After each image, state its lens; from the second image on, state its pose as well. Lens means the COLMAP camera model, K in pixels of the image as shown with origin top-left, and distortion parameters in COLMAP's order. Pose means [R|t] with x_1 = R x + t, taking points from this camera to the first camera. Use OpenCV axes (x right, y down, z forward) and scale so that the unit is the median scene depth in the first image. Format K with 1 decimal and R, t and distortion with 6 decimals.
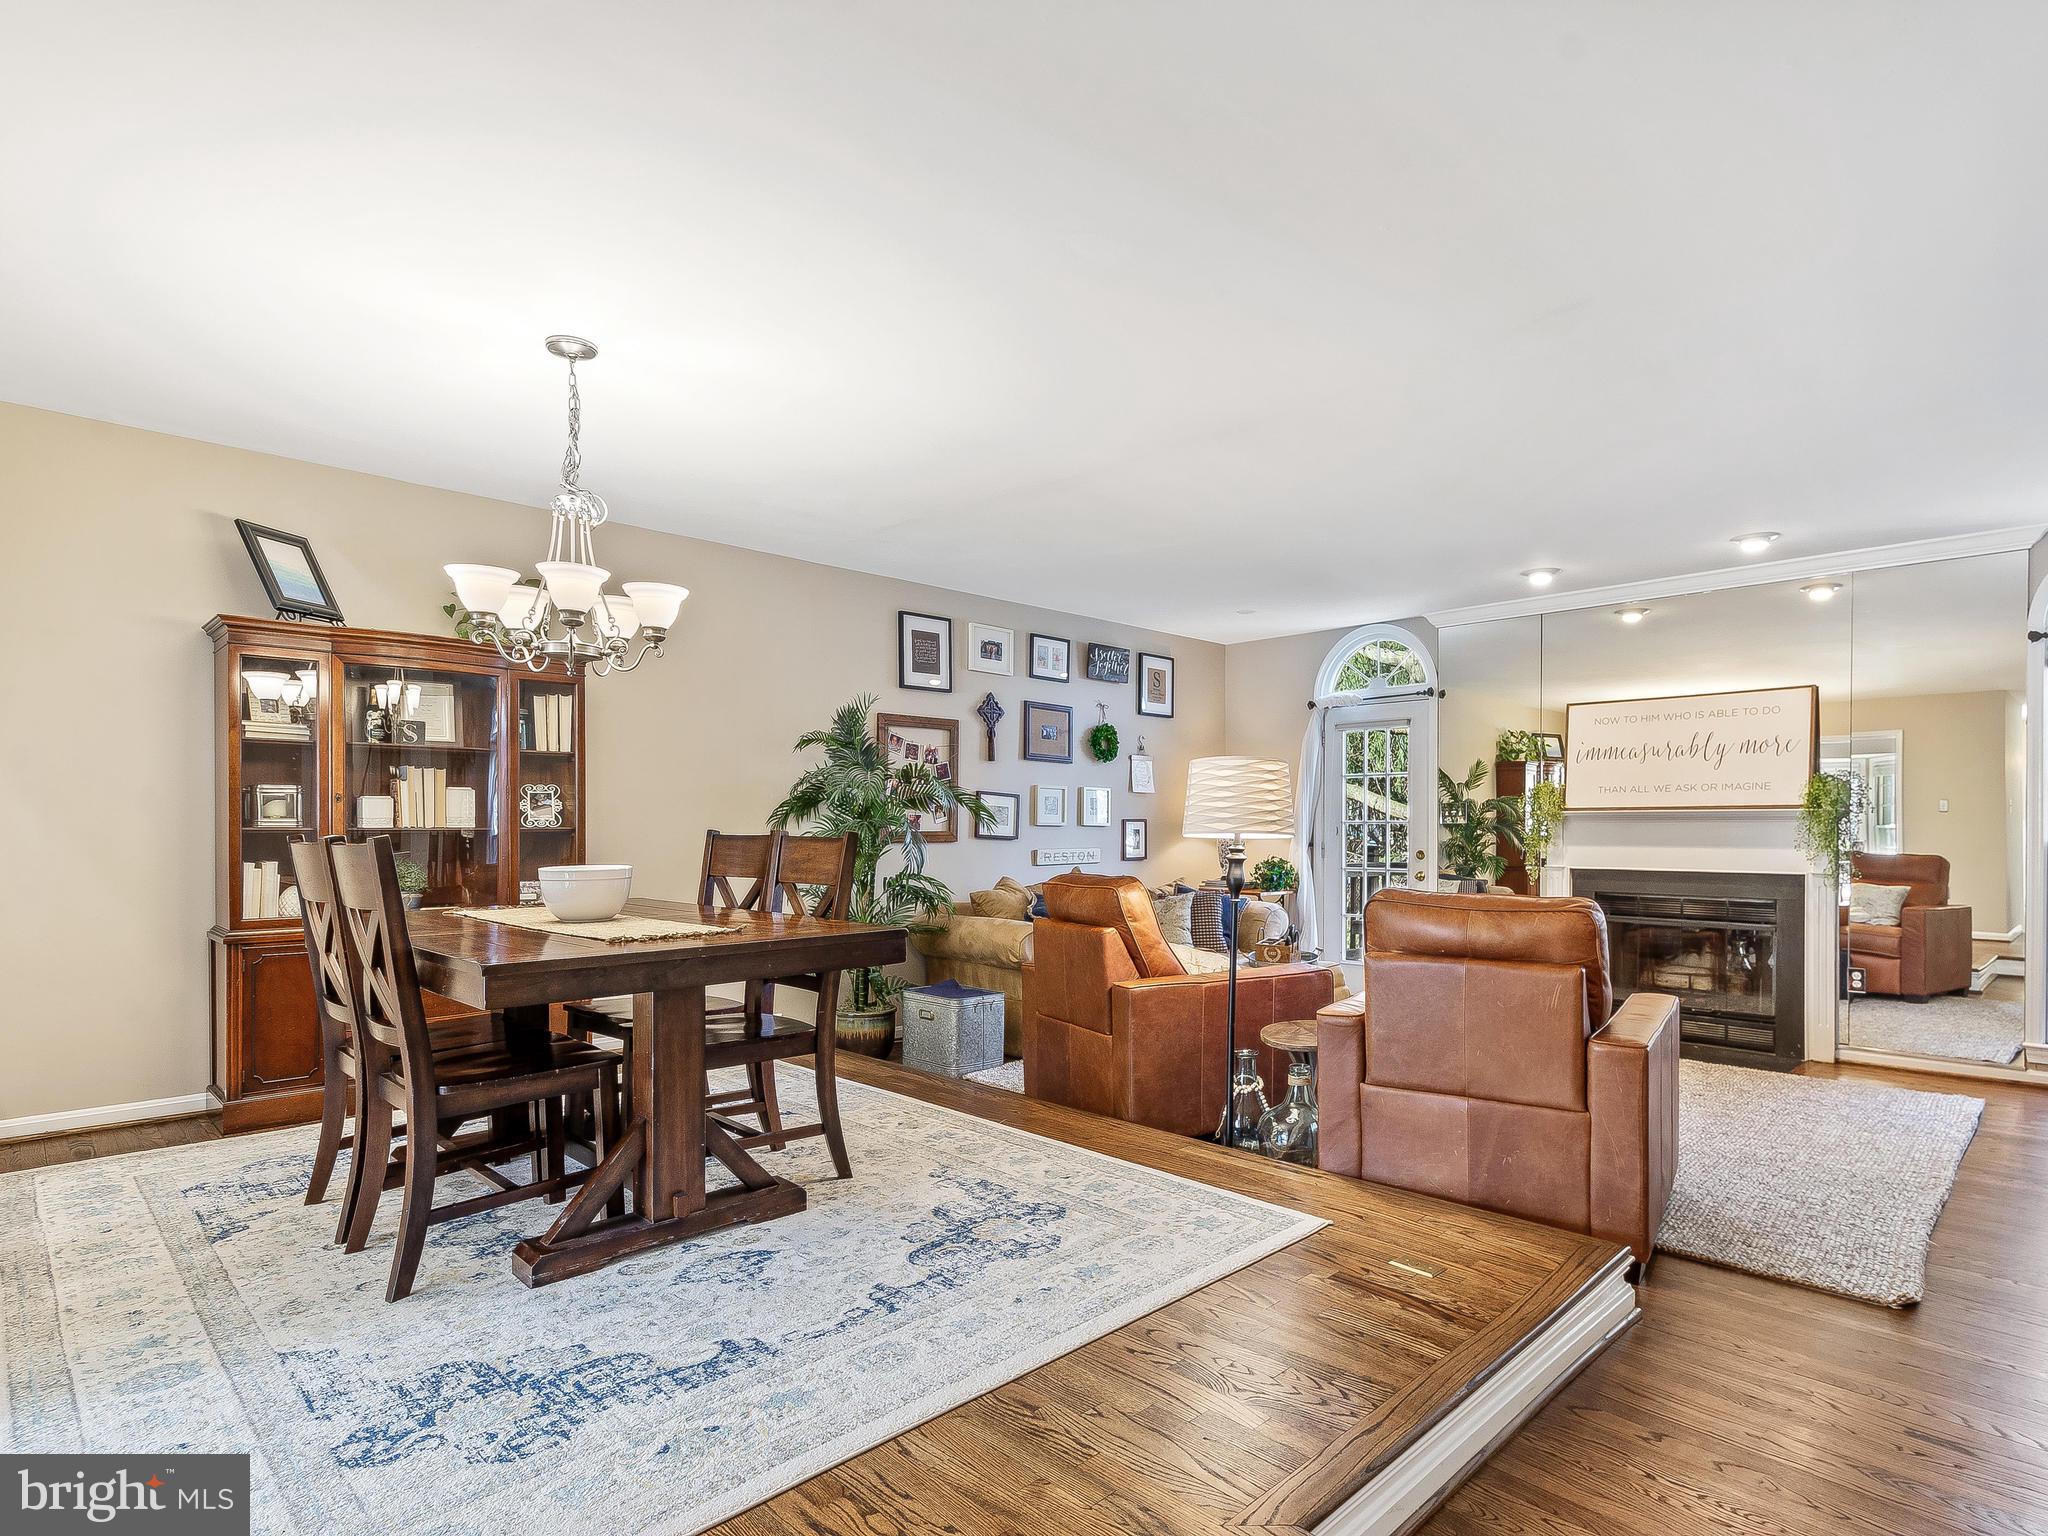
lens RADIAL K [[1077.4, 0, 1056.4], [0, 1077.4, 819.9], [0, 0, 1]] dist [-0.004798, -0.004167]
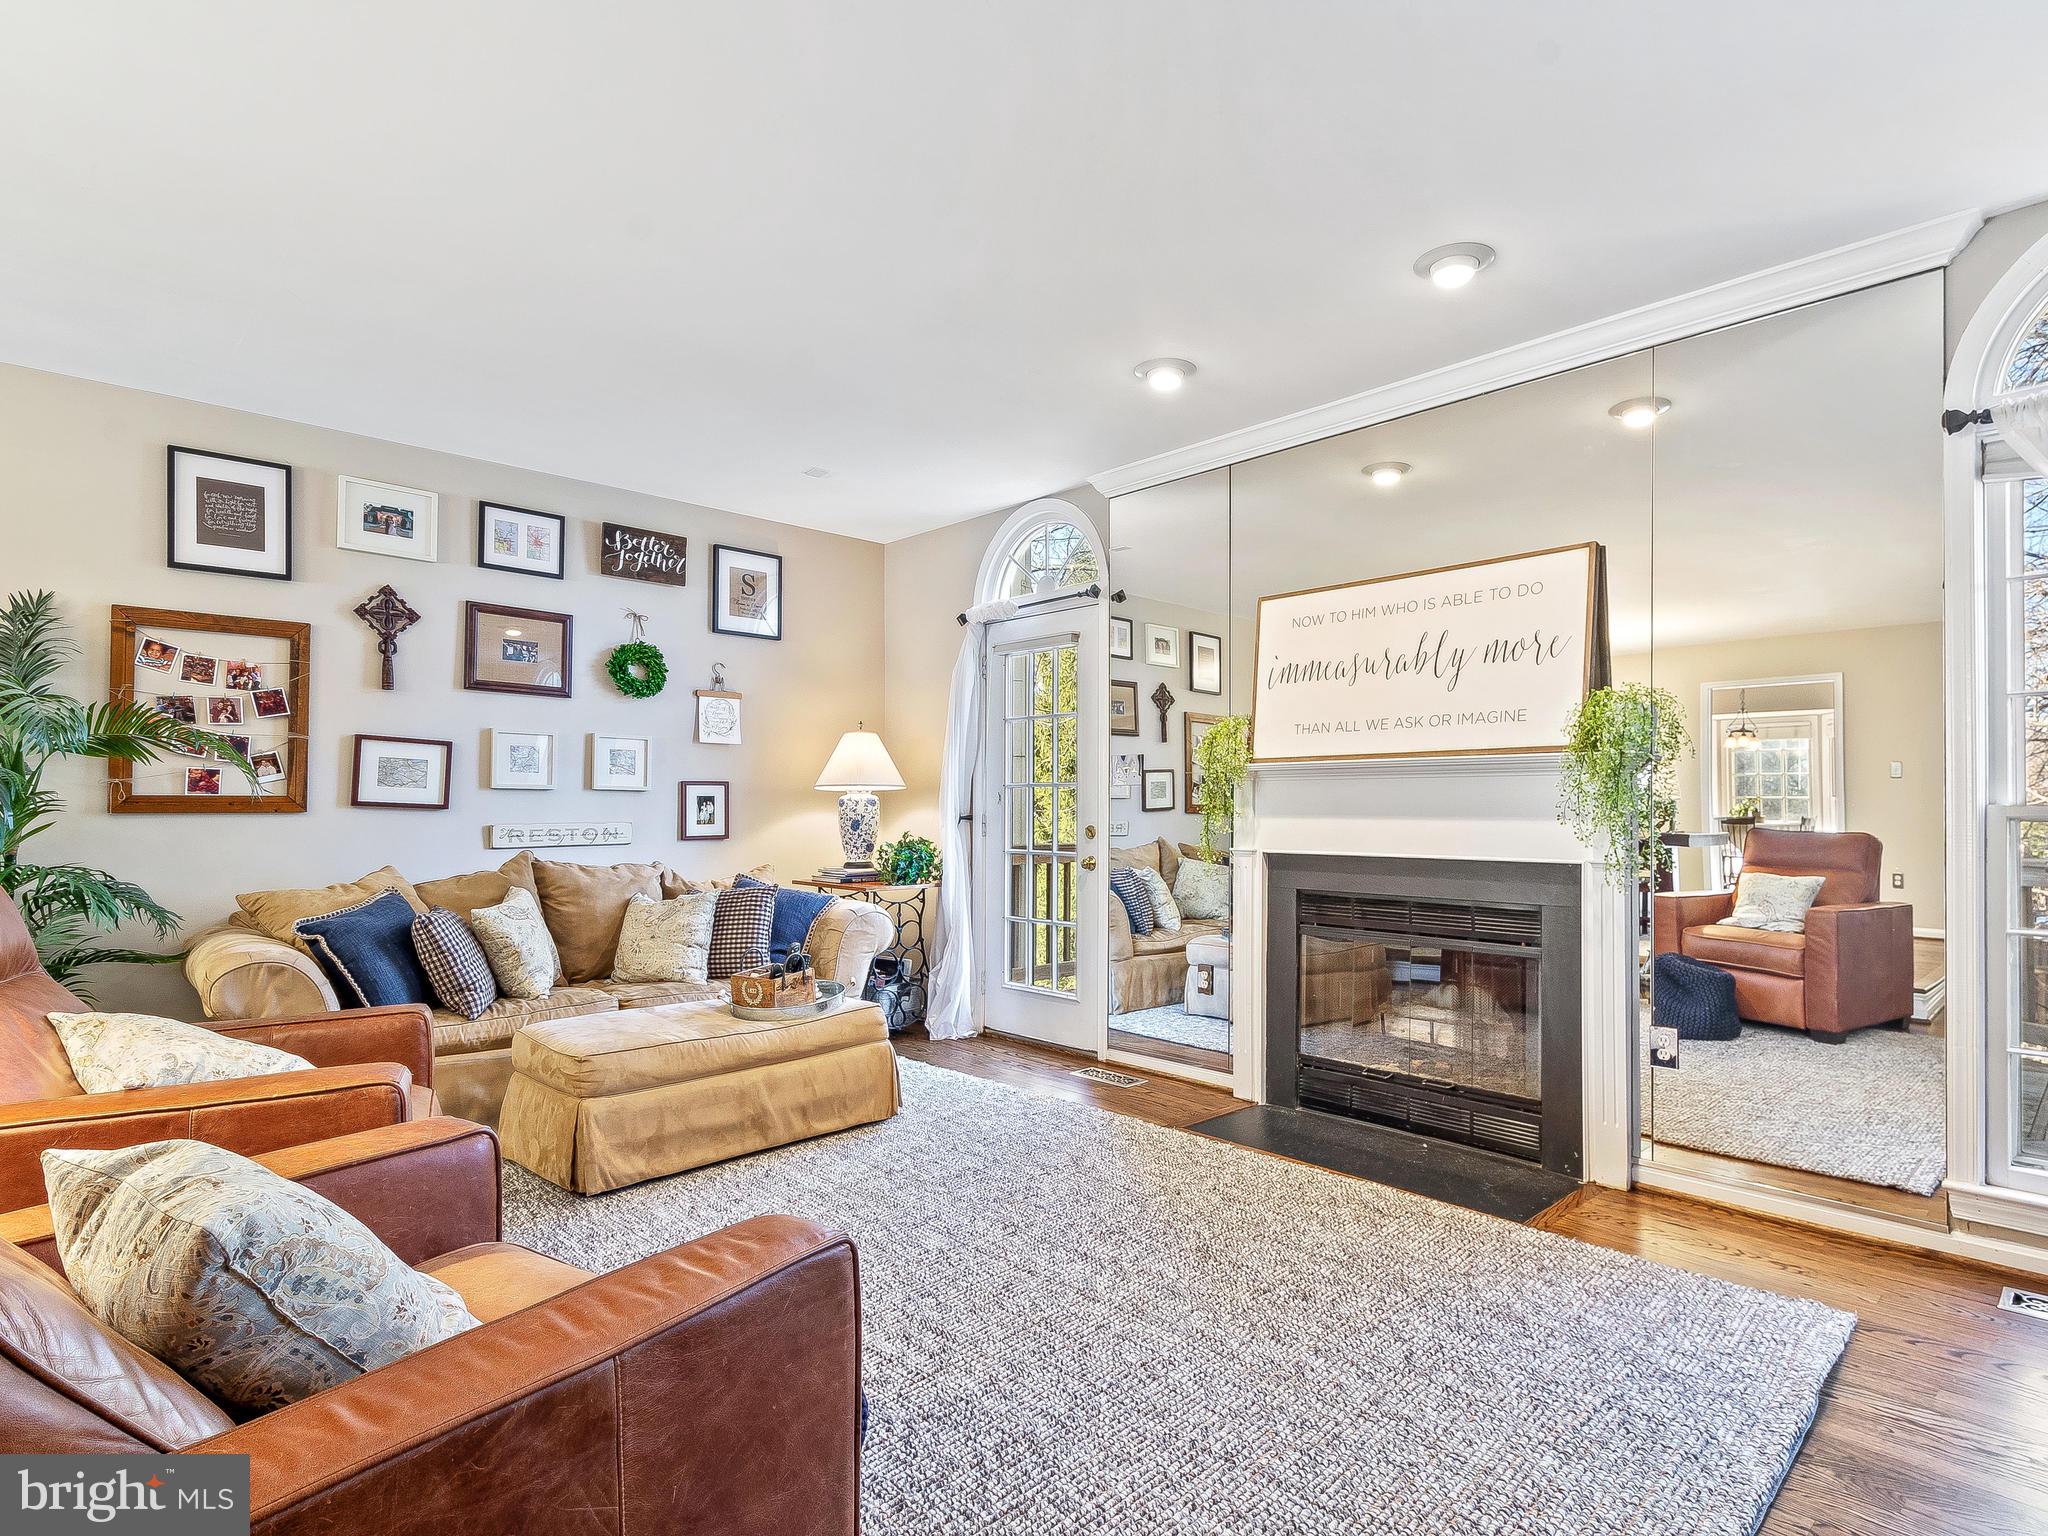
lens RADIAL K [[1111.3, 0, 1019.4], [0, 1111.3, 787.9], [0, 0, 1]] dist [-0.006057, 0.000204]
pose [[1.000000, -0.000808, -0.000367, 0.316500], [0.000805, 0.999959, -0.009012, 0.011499], [0.000374, 0.009011, 0.999959, 0.318027]]
